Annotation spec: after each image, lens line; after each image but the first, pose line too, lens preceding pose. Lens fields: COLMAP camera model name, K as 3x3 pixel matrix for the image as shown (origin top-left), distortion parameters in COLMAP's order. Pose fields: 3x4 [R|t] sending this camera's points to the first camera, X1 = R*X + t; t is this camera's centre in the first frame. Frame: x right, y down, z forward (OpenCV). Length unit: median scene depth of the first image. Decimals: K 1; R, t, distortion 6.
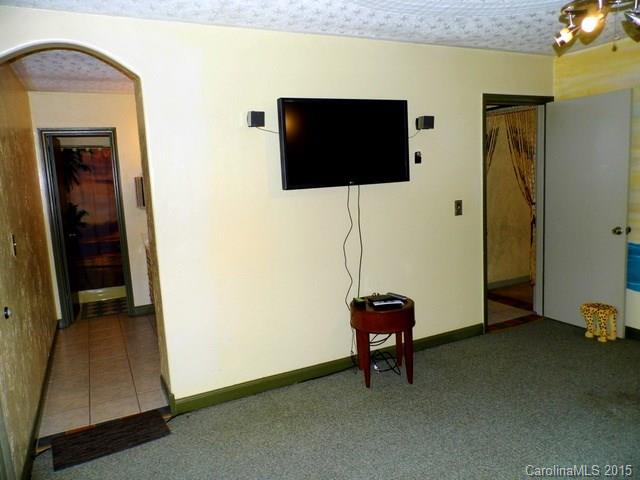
lens RADIAL K [[481.4, 0, 316.5], [0, 481.4, 240.6], [0, 0, 1]] dist [0.000946, -0.004560]
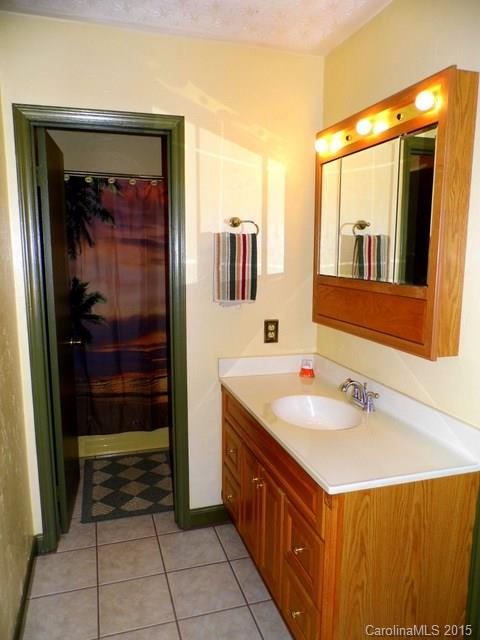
lens RADIAL K [[481.4, 0, 244.0], [0, 481.4, 318.2], [0, 0, 1]] dist [0.000946, -0.004560]
pose [[0.988762, 0.080202, -0.126162, -0.247894], [-0.076248, 0.996443, 0.035877, -0.066459], [0.128591, -0.025854, 0.991361, 0.479002]]
